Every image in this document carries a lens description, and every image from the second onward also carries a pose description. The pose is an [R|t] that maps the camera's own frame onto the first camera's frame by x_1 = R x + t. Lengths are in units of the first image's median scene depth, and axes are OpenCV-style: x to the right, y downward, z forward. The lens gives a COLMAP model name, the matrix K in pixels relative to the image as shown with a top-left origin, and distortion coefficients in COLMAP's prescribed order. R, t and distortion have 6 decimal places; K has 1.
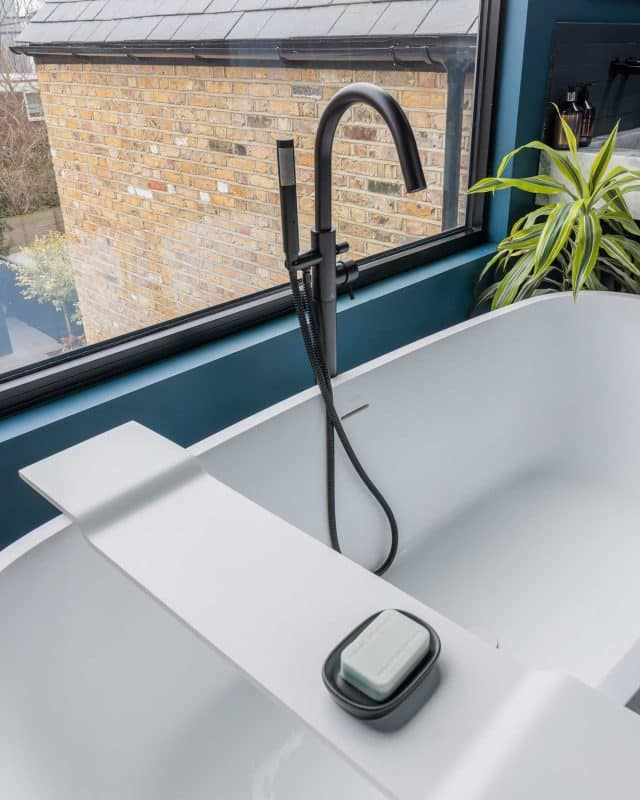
lens RADIAL K [[680.5, 0, 320.0], [0, 680.5, 400.0], [0, 0, 1]] dist [-0.005156, -0.001586]
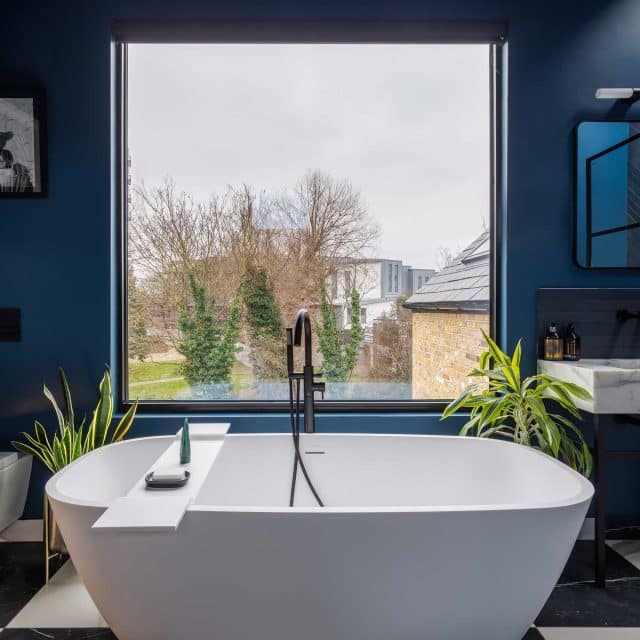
lens RADIAL K [[485.9, 0, 320.4], [0, 485.9, 328.1], [0, 0, 1]] dist [0.006508, 0.003408]
pose [[0.698487, 0.042748, -0.714345, 0.610097], [-0.344991, 0.894674, -0.283794, 0.048816], [0.626975, 0.444669, 0.639666, -0.056919]]
